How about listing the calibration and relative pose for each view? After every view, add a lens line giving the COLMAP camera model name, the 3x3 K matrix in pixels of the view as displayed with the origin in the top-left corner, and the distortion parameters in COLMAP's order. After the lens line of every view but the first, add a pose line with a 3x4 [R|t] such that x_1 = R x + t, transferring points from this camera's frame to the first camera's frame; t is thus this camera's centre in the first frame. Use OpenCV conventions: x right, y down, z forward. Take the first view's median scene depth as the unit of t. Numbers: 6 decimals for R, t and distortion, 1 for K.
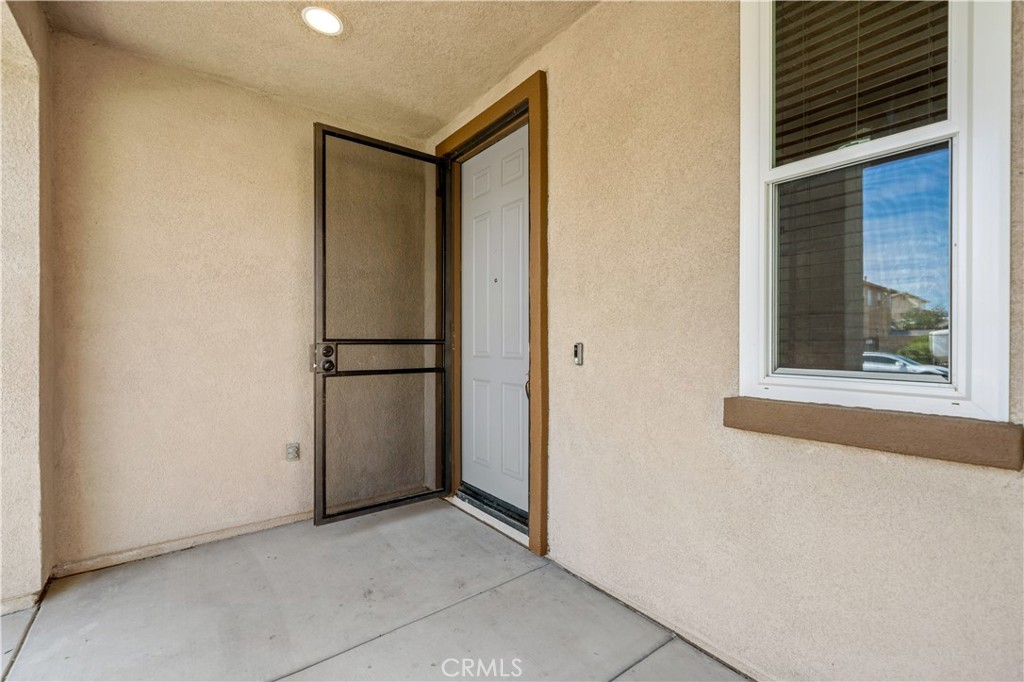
lens RADIAL K [[447.1, 0, 511.9], [0, 447.1, 342.4], [0, 0, 1]] dist [-0.001223, -0.000416]
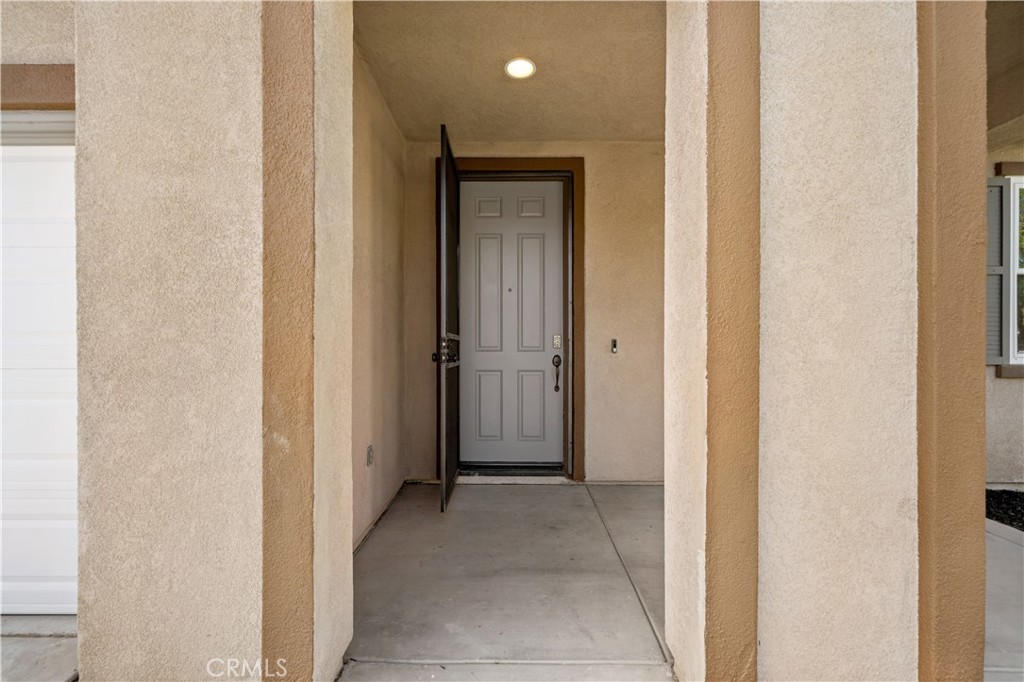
lens RADIAL K [[471.7, 0, 511.9], [0, 471.7, 344.5], [0, 0, 1]] dist [0.003496, -0.000099]
pose [[0.612315, 0.006765, 0.790585, -1.429937], [-0.002990, 0.999976, -0.006242, 0.031537], [-0.790608, 0.001458, 0.612320, 0.237939]]
